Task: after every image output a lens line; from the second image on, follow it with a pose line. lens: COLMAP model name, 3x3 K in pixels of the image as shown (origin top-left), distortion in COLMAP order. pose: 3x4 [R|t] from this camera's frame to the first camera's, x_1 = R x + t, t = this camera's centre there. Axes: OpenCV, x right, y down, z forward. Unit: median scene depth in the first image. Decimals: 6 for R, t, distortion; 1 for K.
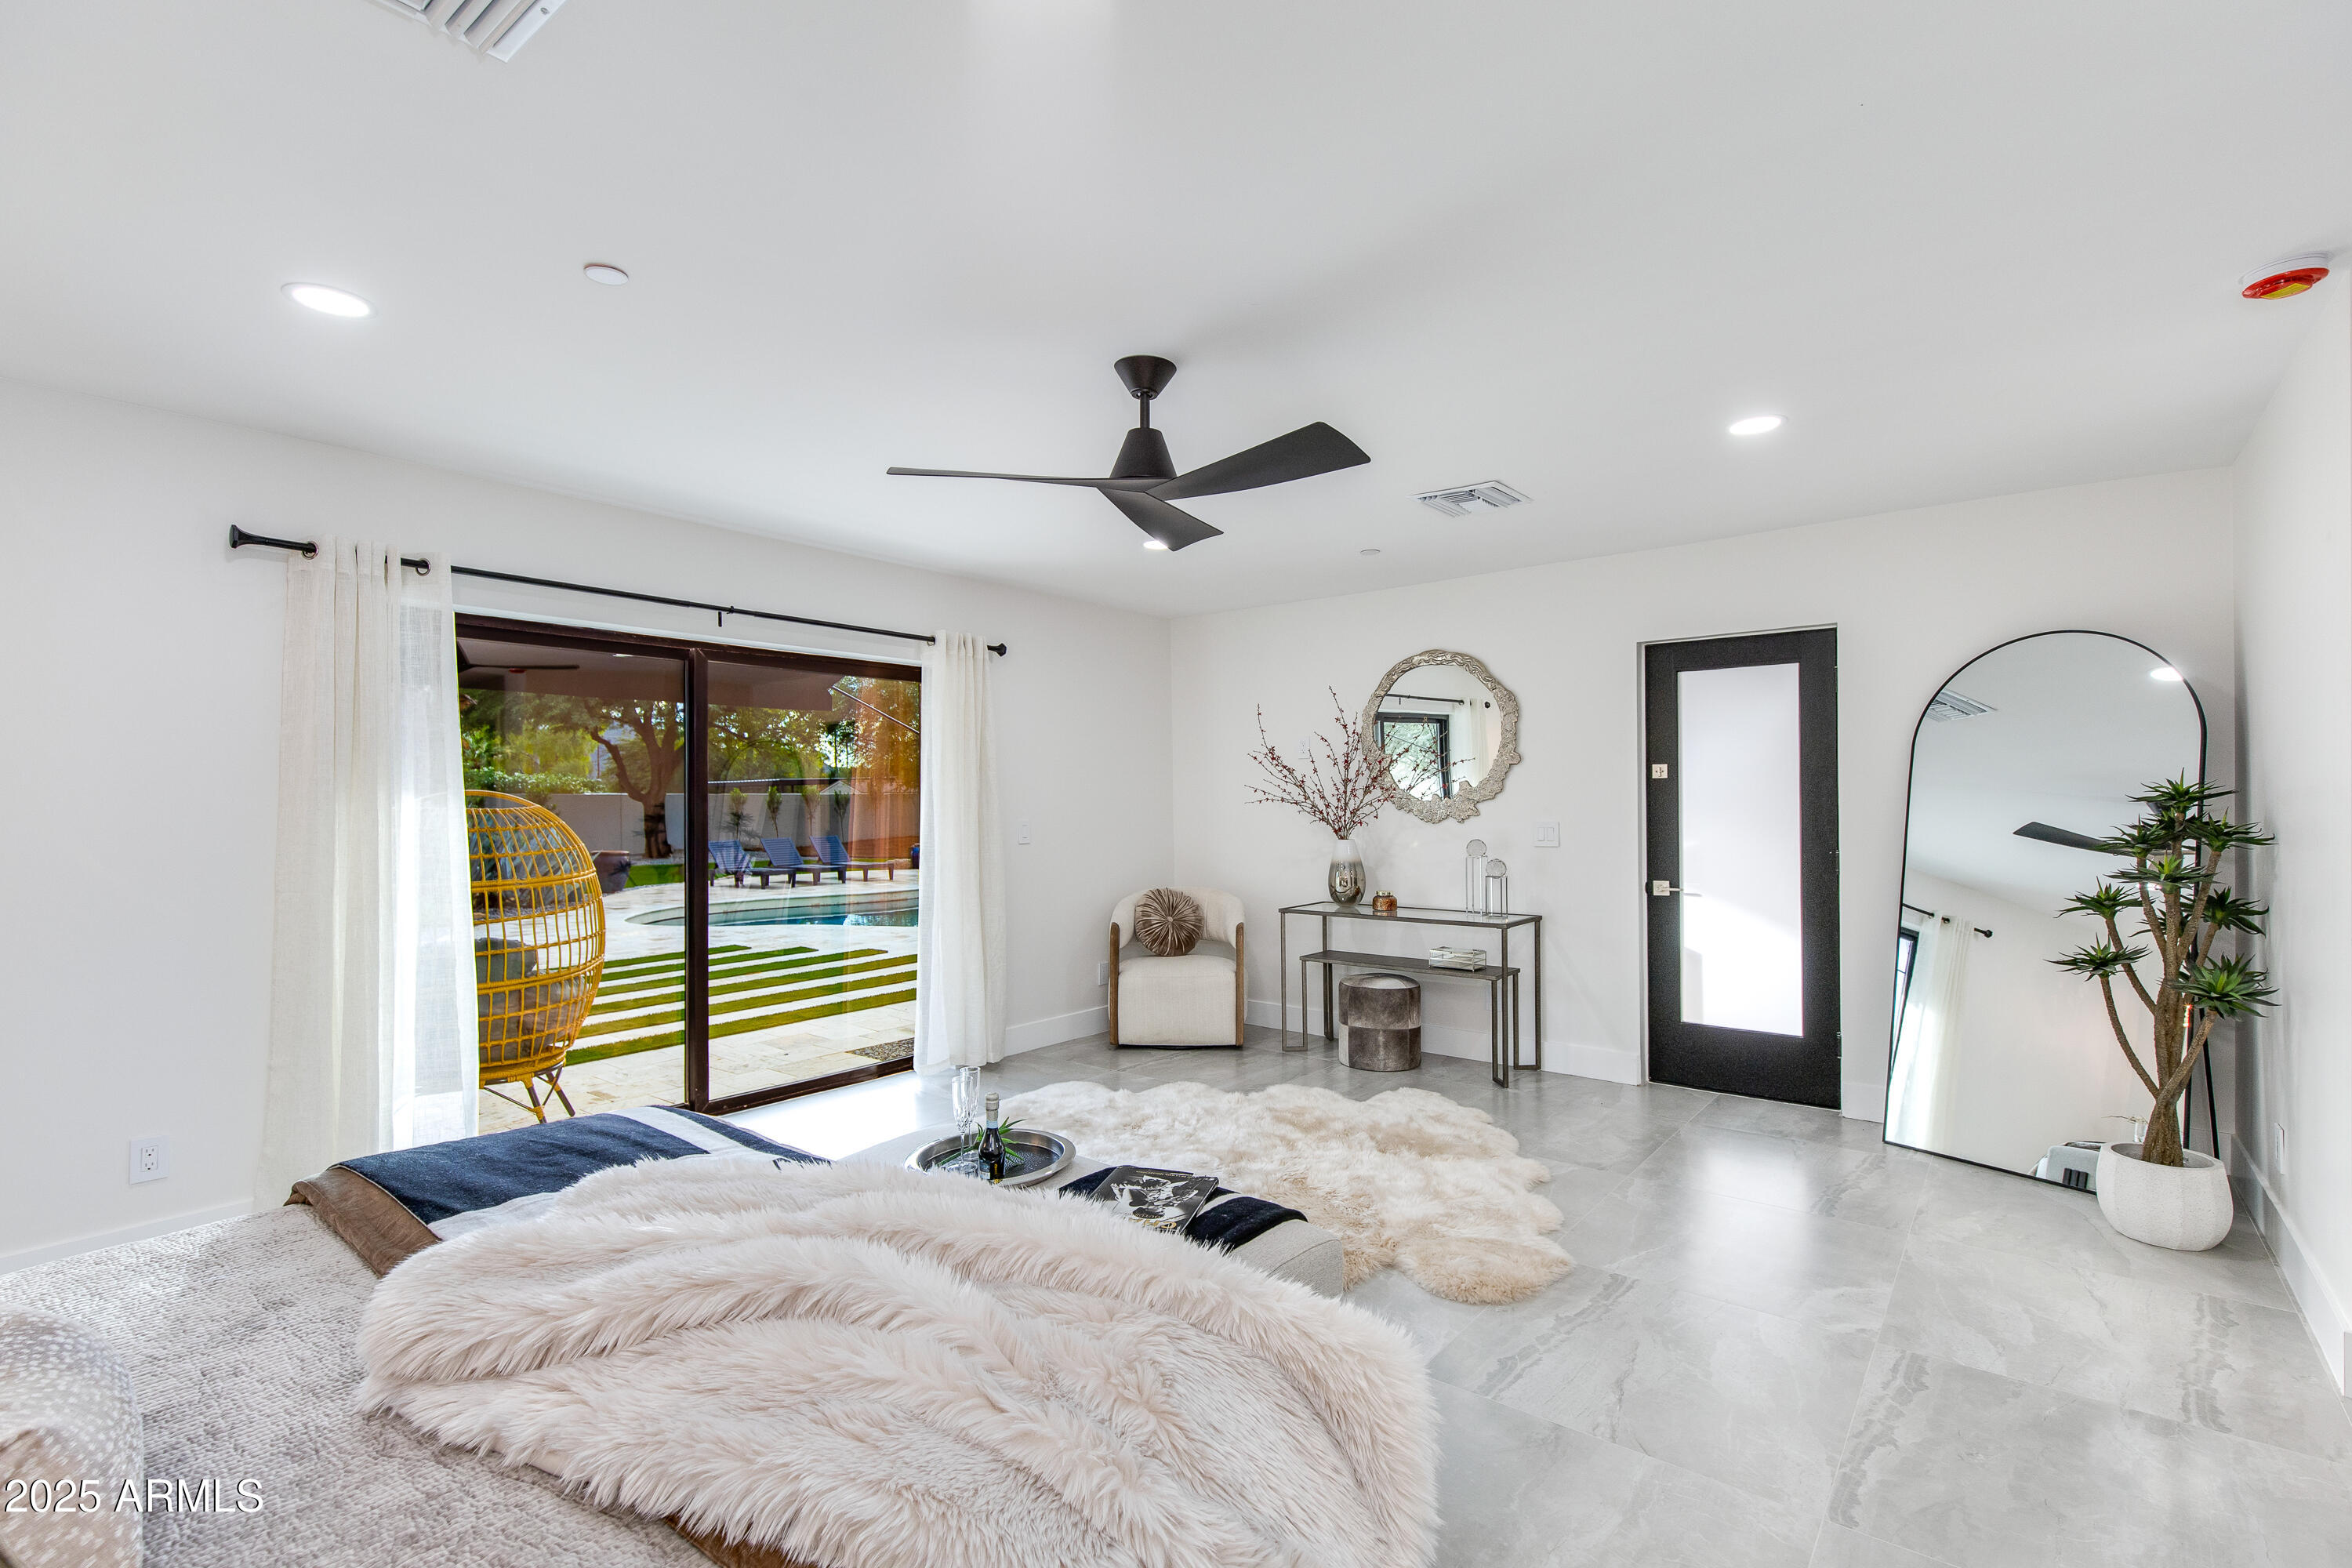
lens RADIAL K [[1054.5, 0, 1200.9], [0, 1054.5, 796.1], [0, 0, 1]] dist [0.001325, -0.000018]
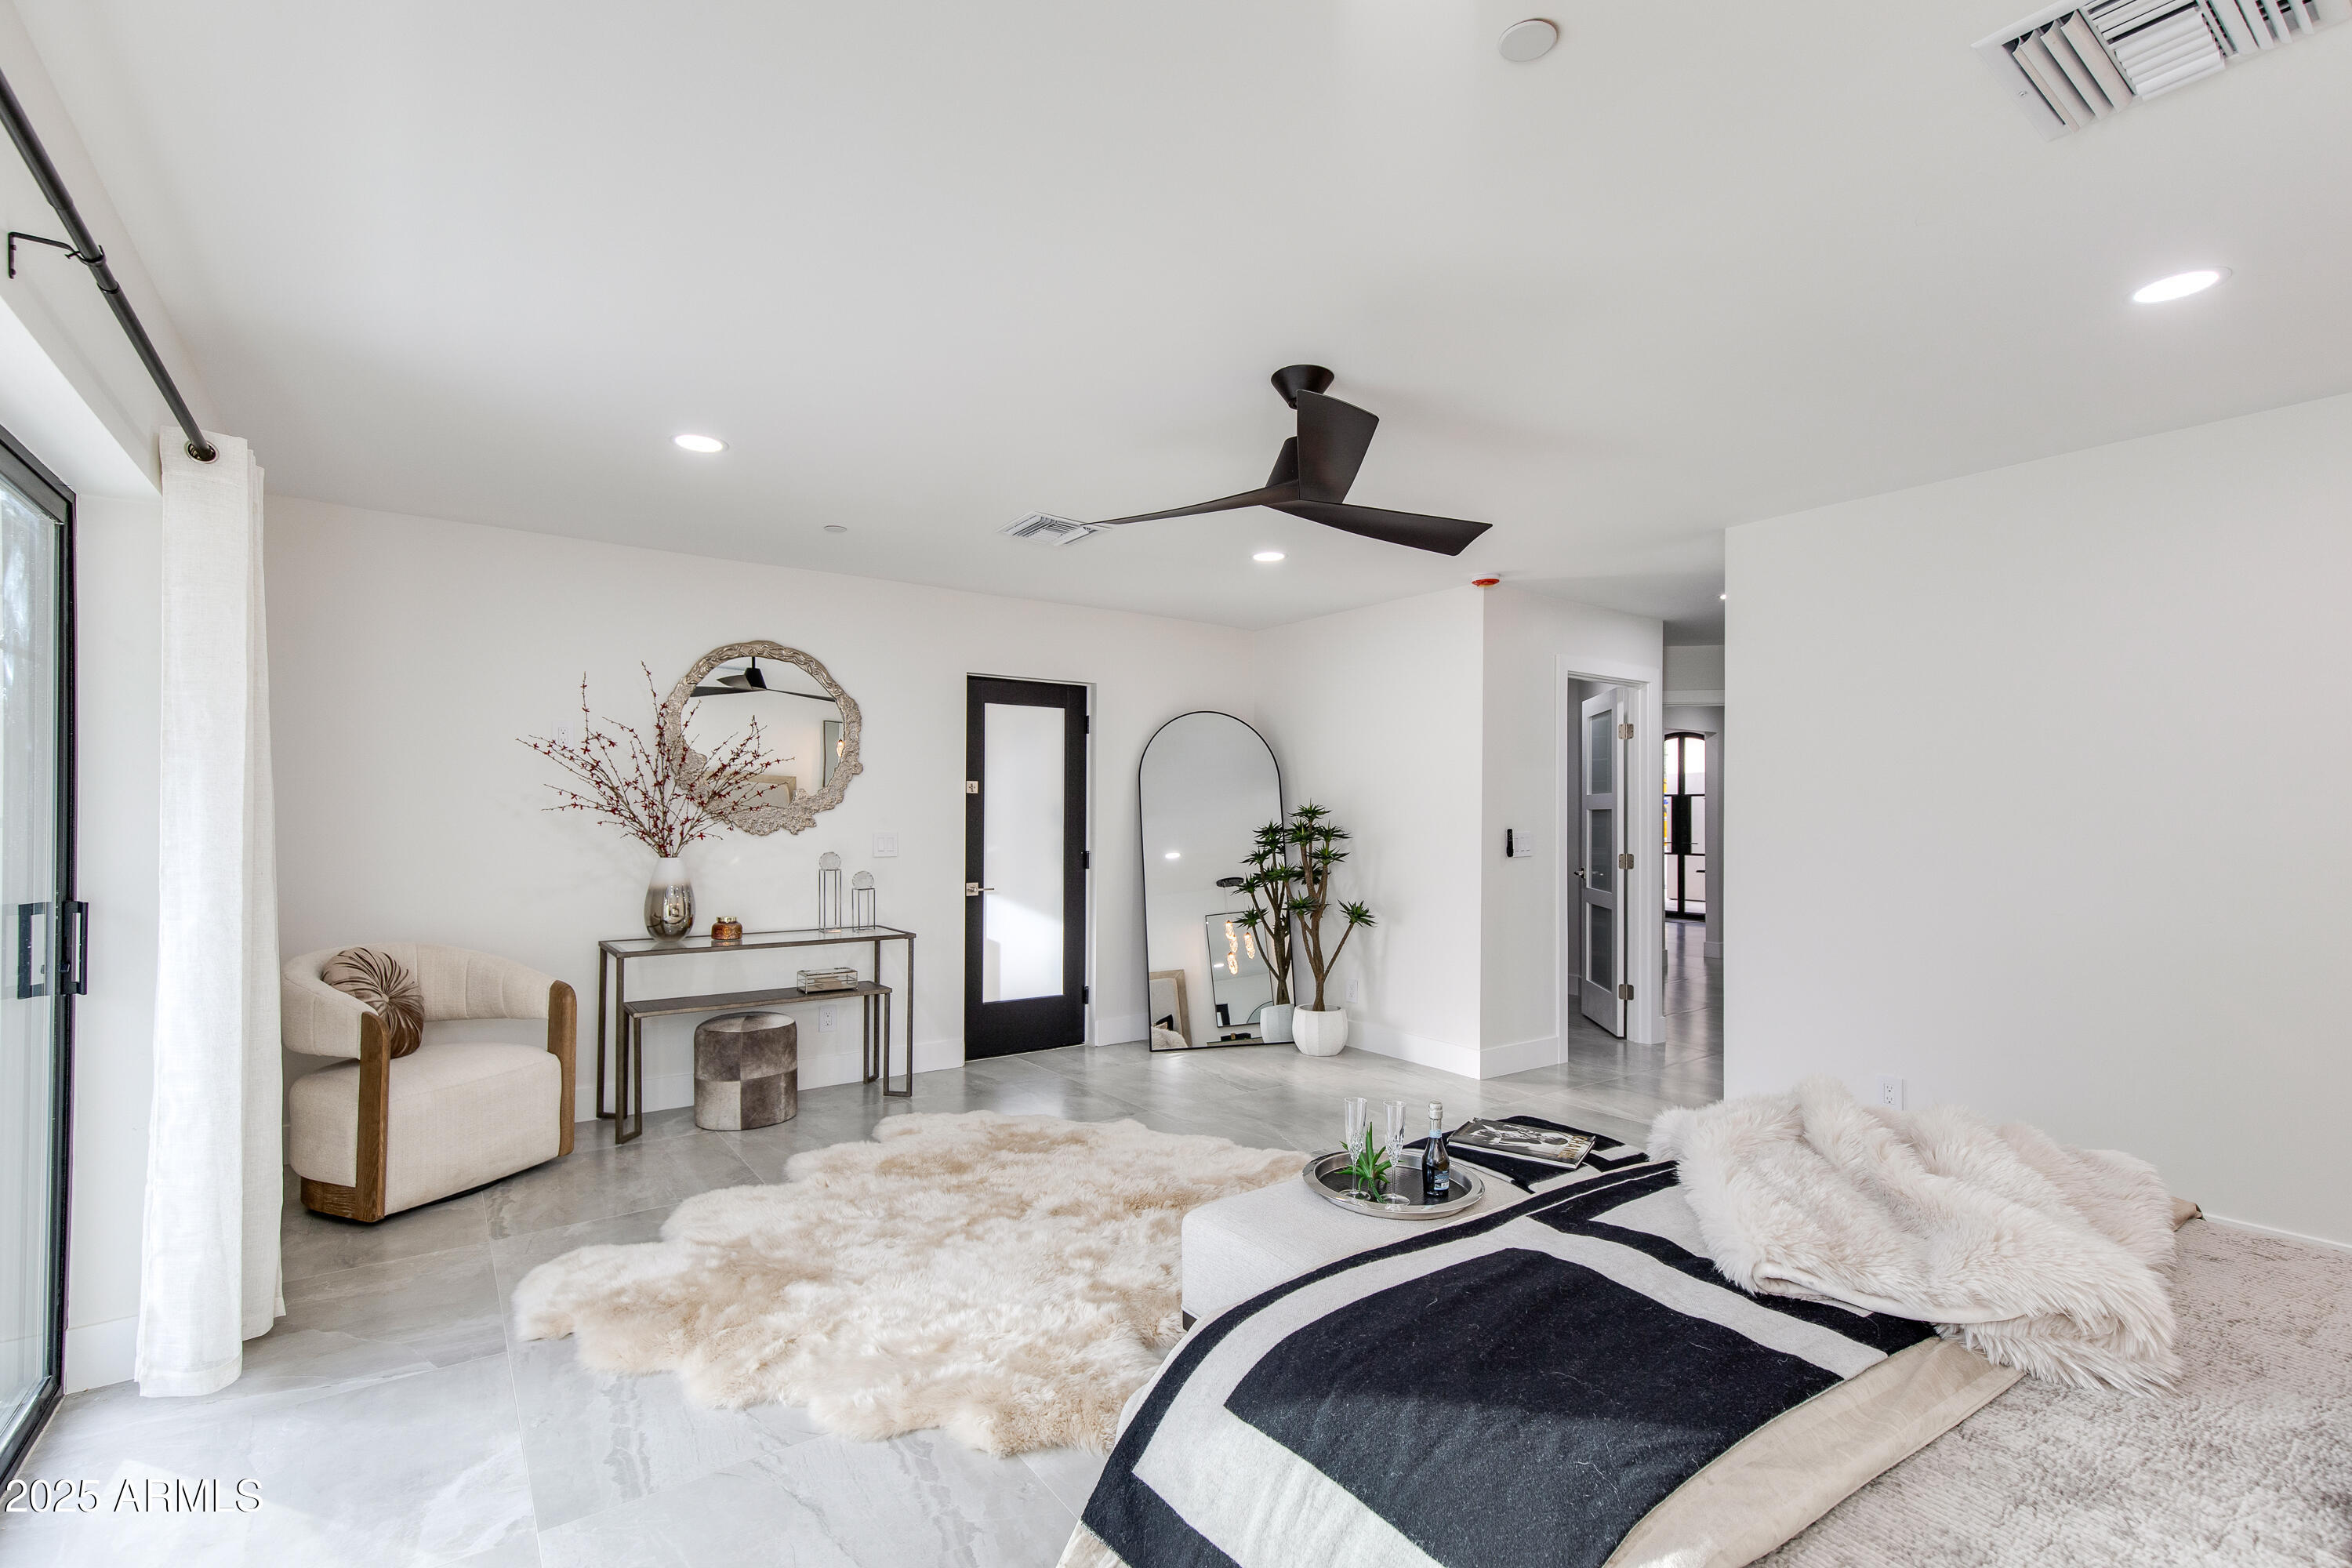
lens RADIAL K [[1048.6, 0, 1180.2], [0, 1048.6, 816.4], [0, 0, 1]] dist [0.002948, 0.000173]
pose [[0.290794, 0.005855, 0.956768, -0.585590], [-0.012396, 0.999920, -0.002351, 0.007861], [-0.956705, -0.011176, 0.290843, 0.454923]]
